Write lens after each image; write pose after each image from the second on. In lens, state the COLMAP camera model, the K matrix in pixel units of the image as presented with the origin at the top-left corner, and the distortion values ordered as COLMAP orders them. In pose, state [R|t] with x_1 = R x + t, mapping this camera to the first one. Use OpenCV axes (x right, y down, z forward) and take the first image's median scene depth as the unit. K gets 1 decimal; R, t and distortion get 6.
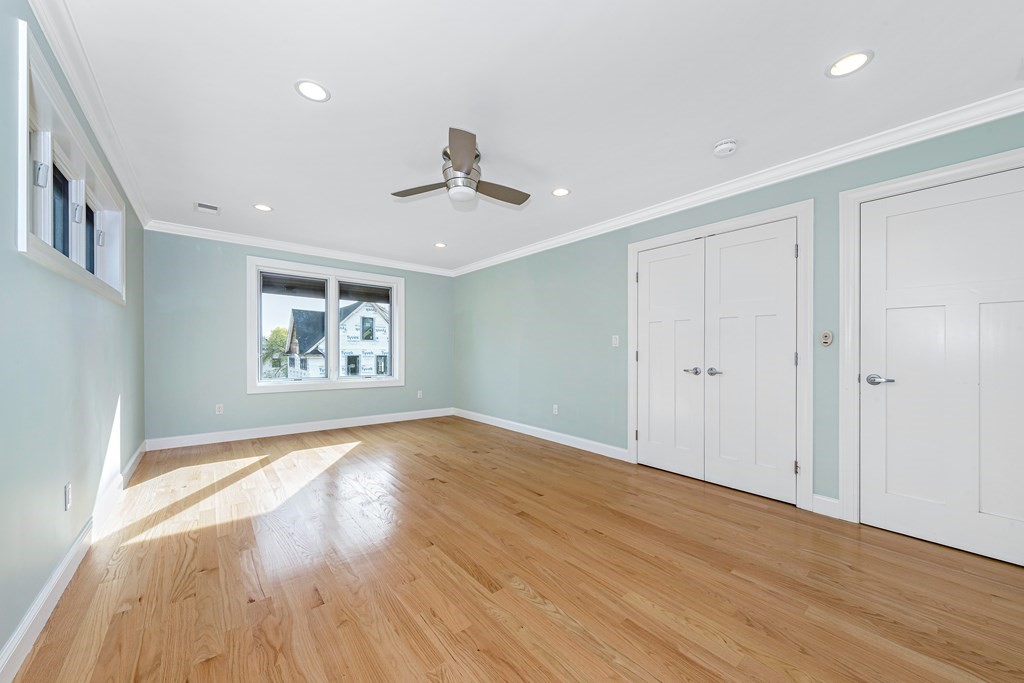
lens RADIAL K [[365.5, 0, 510.3], [0, 365.5, 351.0], [0, 0, 1]] dist [0.009106, -0.000010]
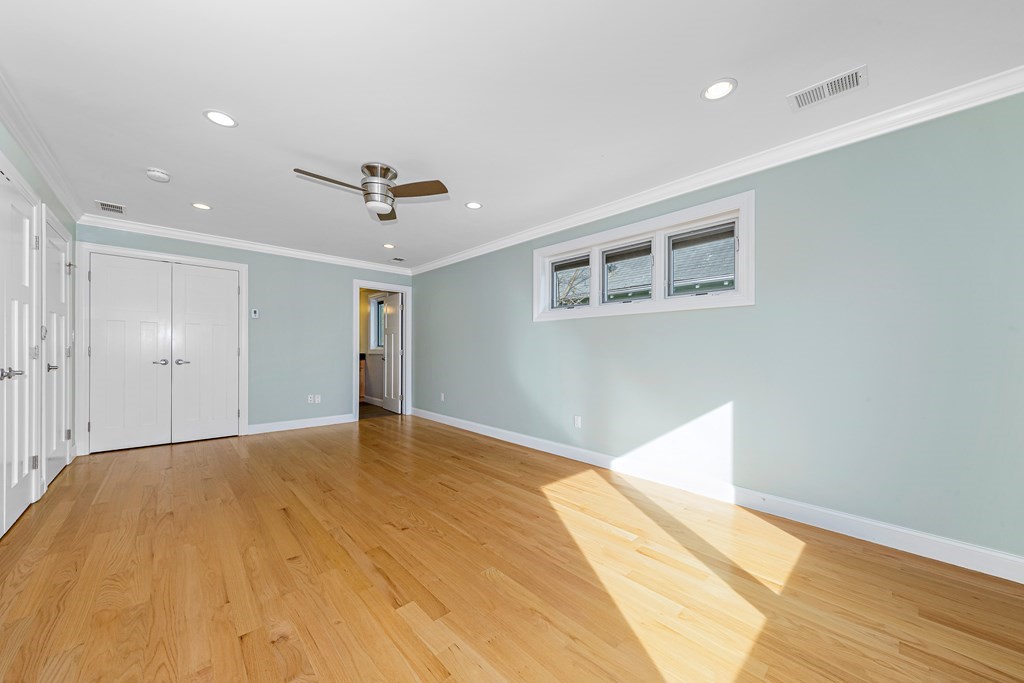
lens RADIAL K [[365.5, 0, 502.9], [0, 365.5, 350.6], [0, 0, 1]] dist [0.009106, -0.000010]
pose [[-0.998869, -0.015375, -0.044995, -0.472349], [-0.015380, 0.999882, -0.000243, -0.006817], [0.044993, 0.000450, -0.998987, 2.218053]]
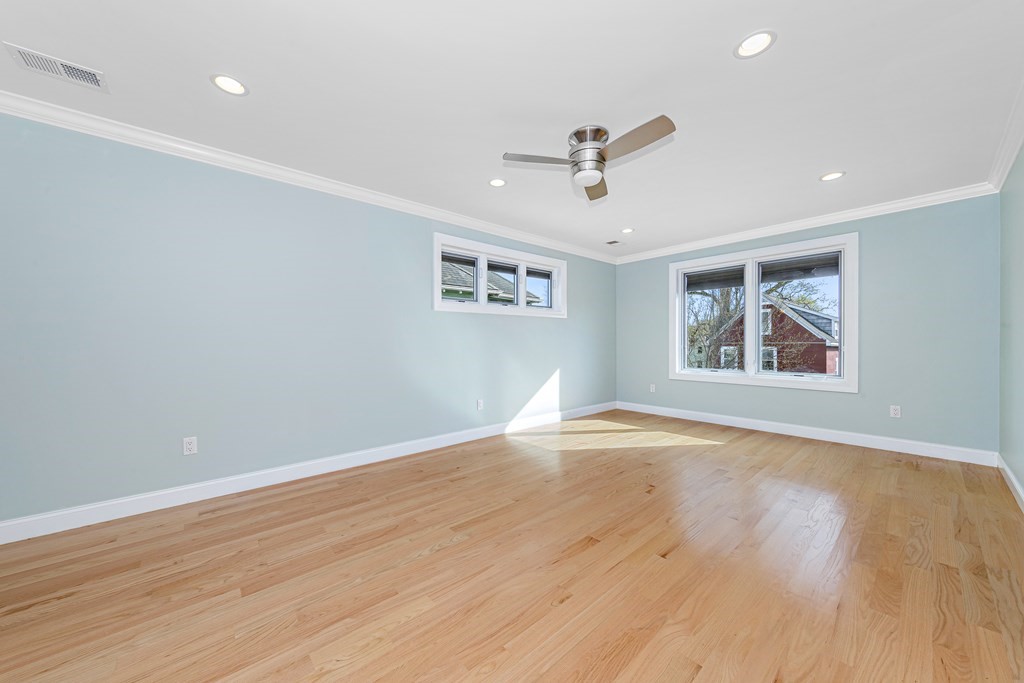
lens RADIAL K [[365.5, 0, 503.4], [0, 365.5, 343.6], [0, 0, 1]] dist [0.009106, -0.000010]
pose [[0.020152, -0.007257, -0.999771, 0.860318], [0.007080, 0.999950, -0.007116, 0.010693], [0.999772, -0.006935, 0.020202, 0.798408]]
